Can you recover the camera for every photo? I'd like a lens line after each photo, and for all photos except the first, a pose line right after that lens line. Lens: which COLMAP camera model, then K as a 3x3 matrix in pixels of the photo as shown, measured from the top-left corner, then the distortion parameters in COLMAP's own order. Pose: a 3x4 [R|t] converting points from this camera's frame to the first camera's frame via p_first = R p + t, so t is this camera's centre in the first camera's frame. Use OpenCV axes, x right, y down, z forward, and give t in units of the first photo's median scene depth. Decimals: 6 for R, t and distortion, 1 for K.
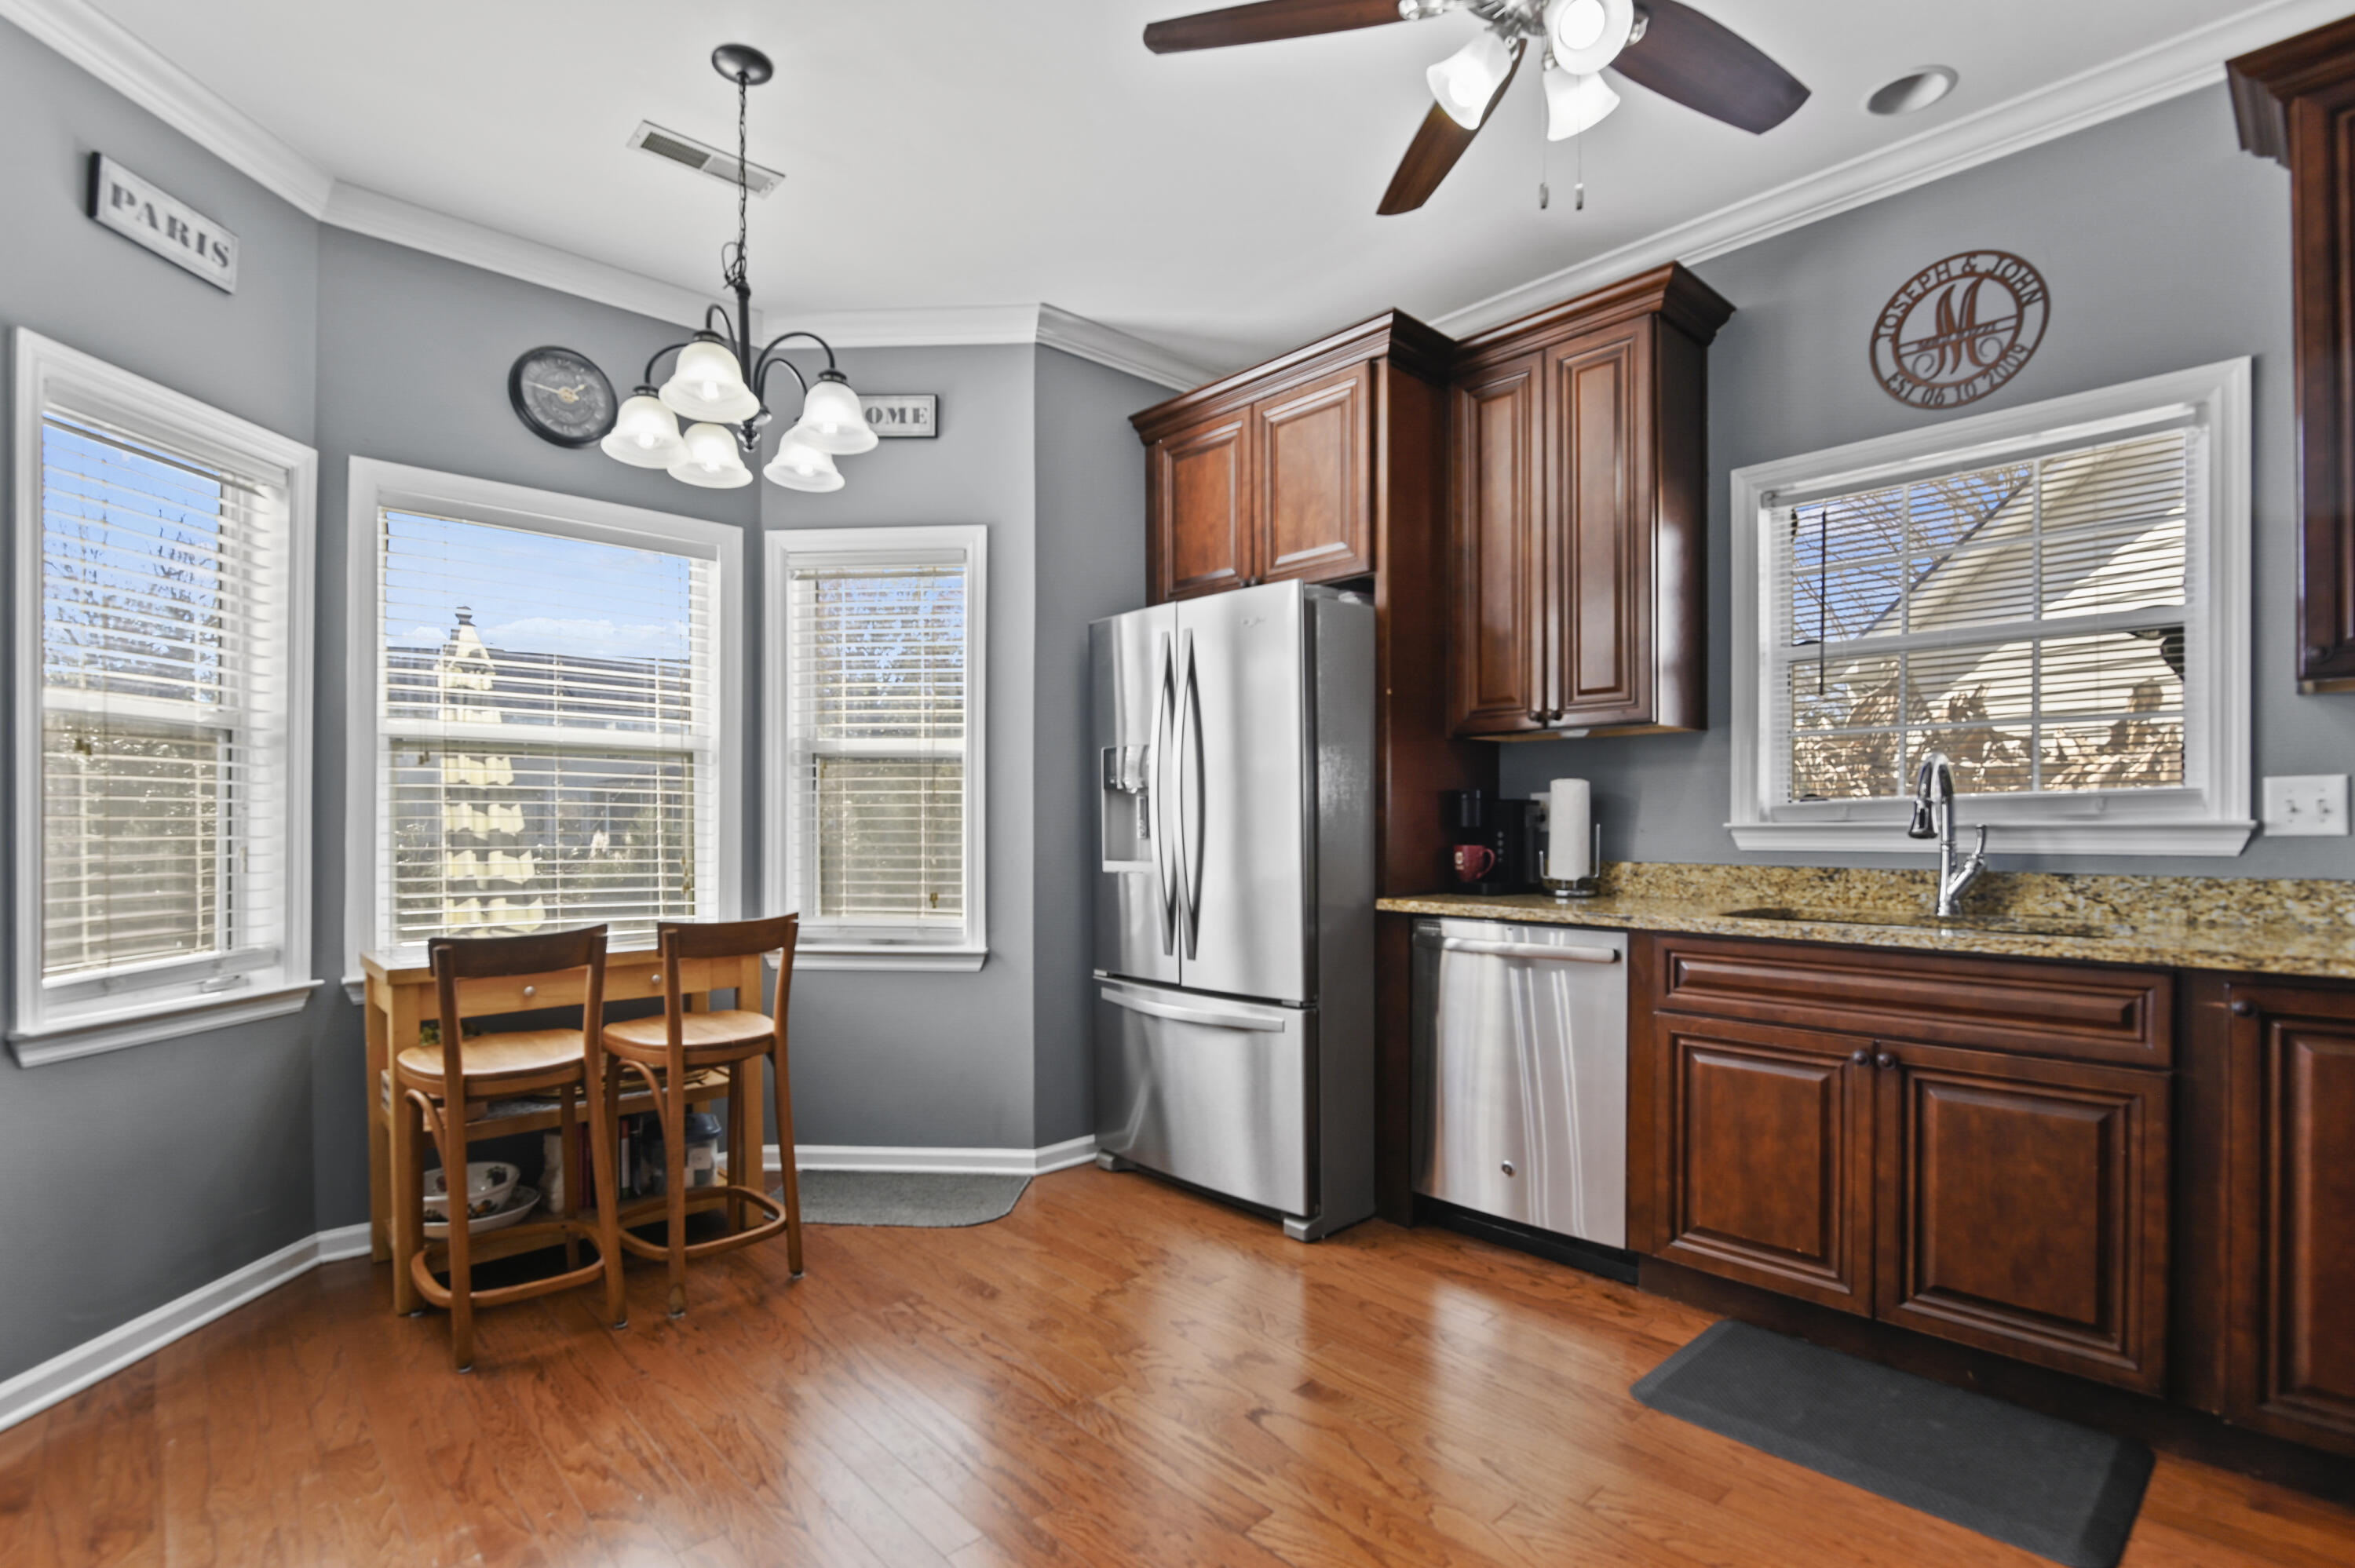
lens RADIAL K [[1110.3, 0, 1136.8], [0, 1110.3, 821.0], [0, 0, 1]] dist [-0.015612, -0.000764]
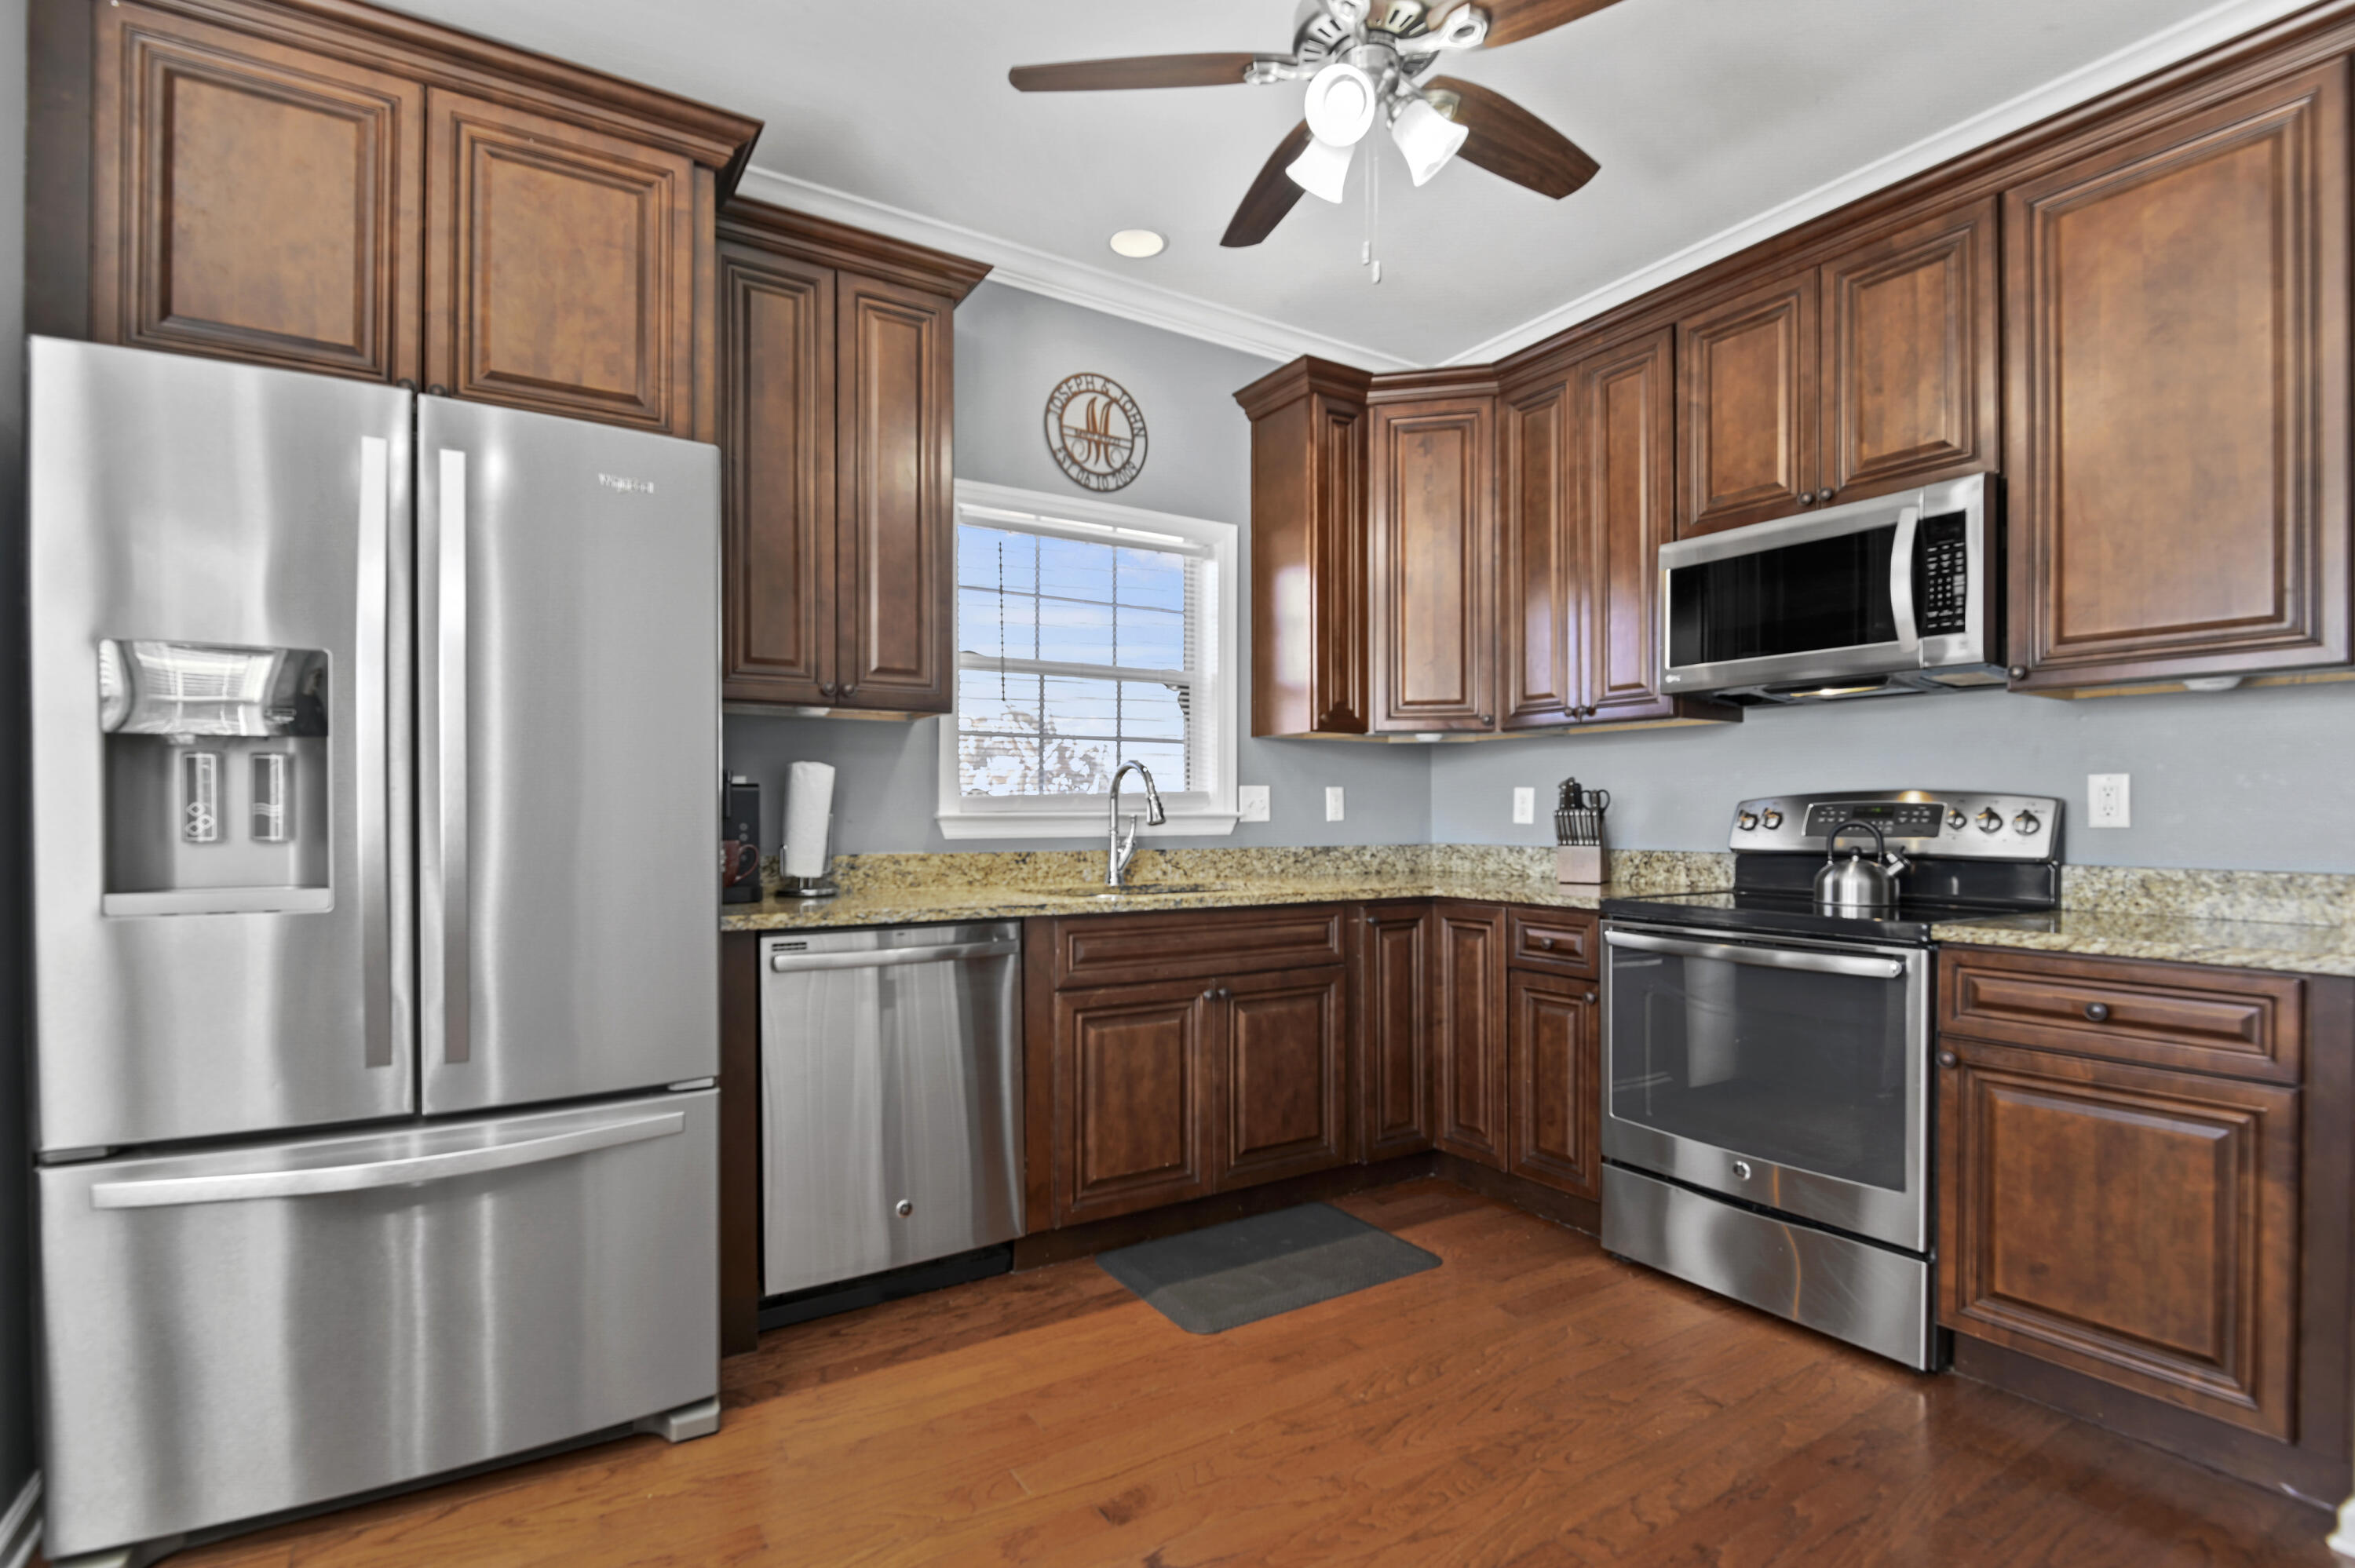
lens RADIAL K [[1110.3, 0, 1169.2], [0, 1110.3, 823.0], [0, 0, 1]] dist [-0.015612, -0.000764]
pose [[0.166441, 0.003529, 0.986045, -0.537252], [0.004752, 0.999979, -0.004381, 0.019261], [-0.986040, 0.005415, 0.166421, 0.716801]]
